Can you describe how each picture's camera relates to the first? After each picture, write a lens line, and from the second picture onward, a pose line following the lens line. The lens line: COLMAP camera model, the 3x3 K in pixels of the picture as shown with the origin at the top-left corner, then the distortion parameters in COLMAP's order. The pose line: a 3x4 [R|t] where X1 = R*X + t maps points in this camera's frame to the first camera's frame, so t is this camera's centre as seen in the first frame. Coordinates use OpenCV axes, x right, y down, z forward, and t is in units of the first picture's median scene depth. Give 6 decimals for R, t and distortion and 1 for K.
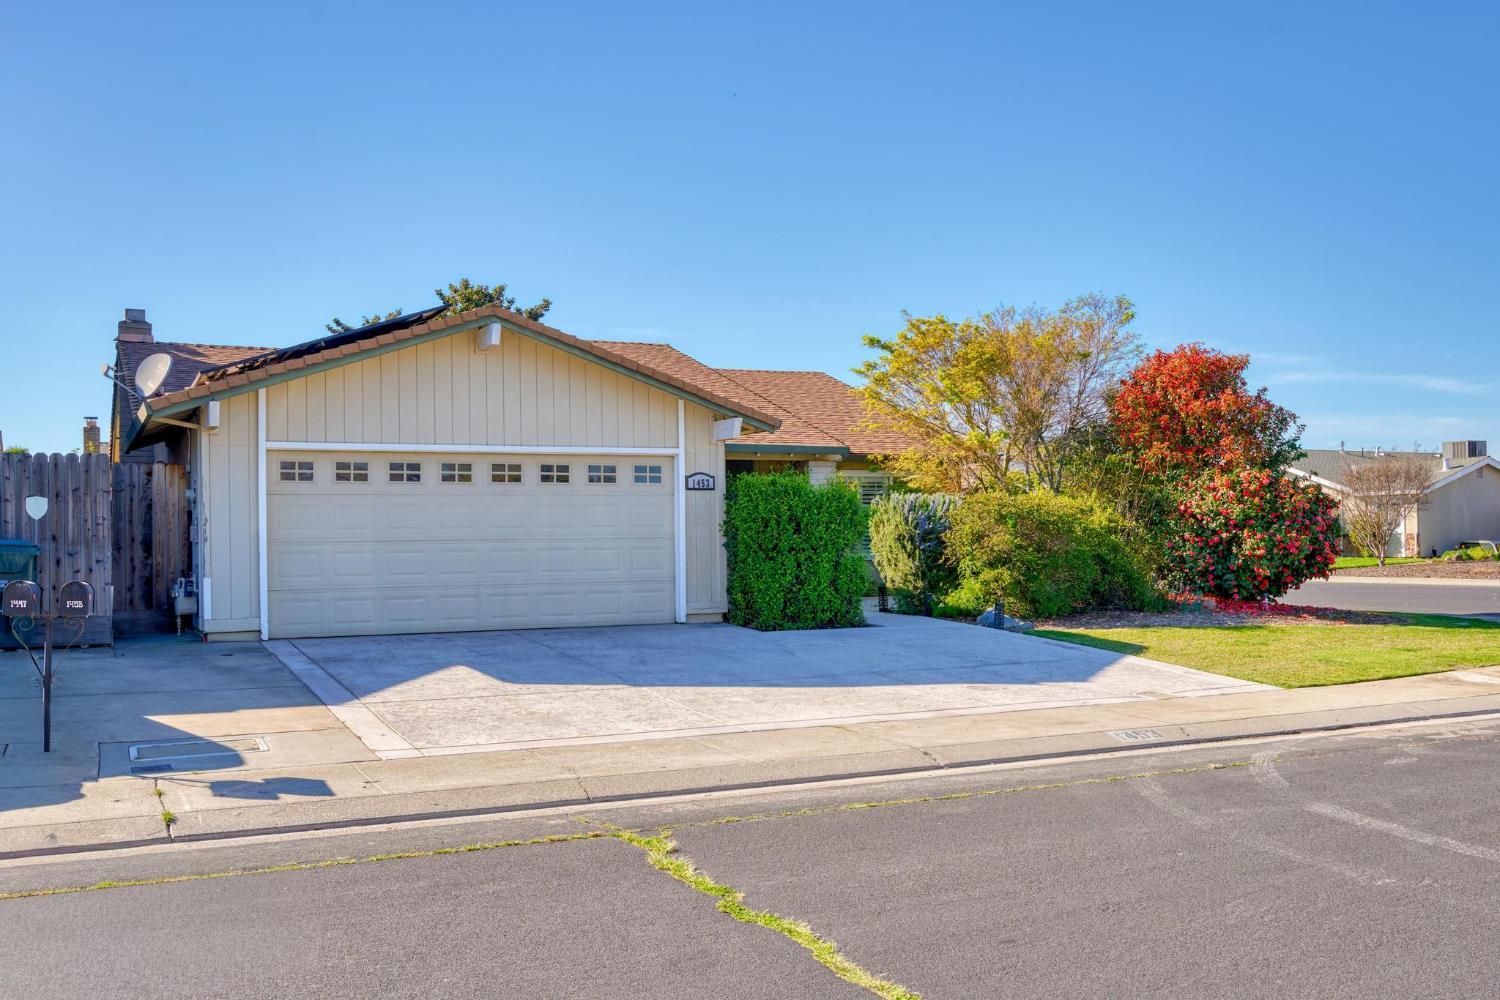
lens RADIAL K [[1320.3, 0, 749.2], [0, 1320.3, 501.9], [0, 0, 1]] dist [-0.060403, 0.001445]
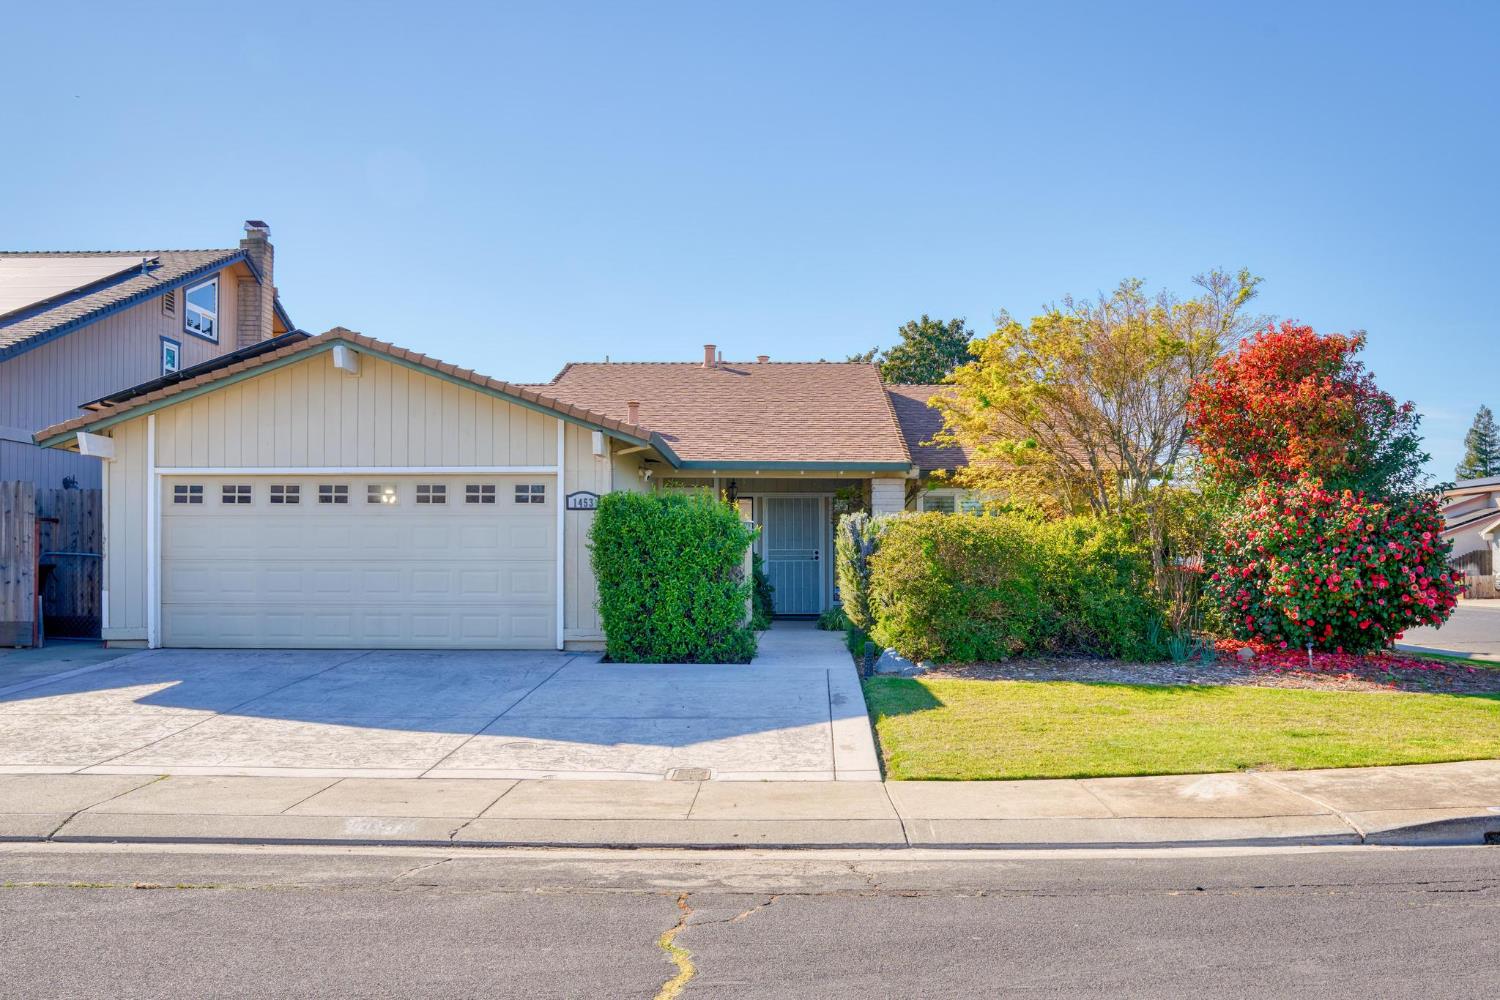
lens RADIAL K [[1200.8, 0, 750.4], [0, 1200.8, 501.5], [0, 0, 1]] dist [-0.056511, -0.007902]
pose [[0.904732, -0.008000, -0.425907, 0.440562], [0.001241, 0.999869, -0.016144, -0.000950], [0.425980, 0.014078, 0.904623, 0.275660]]
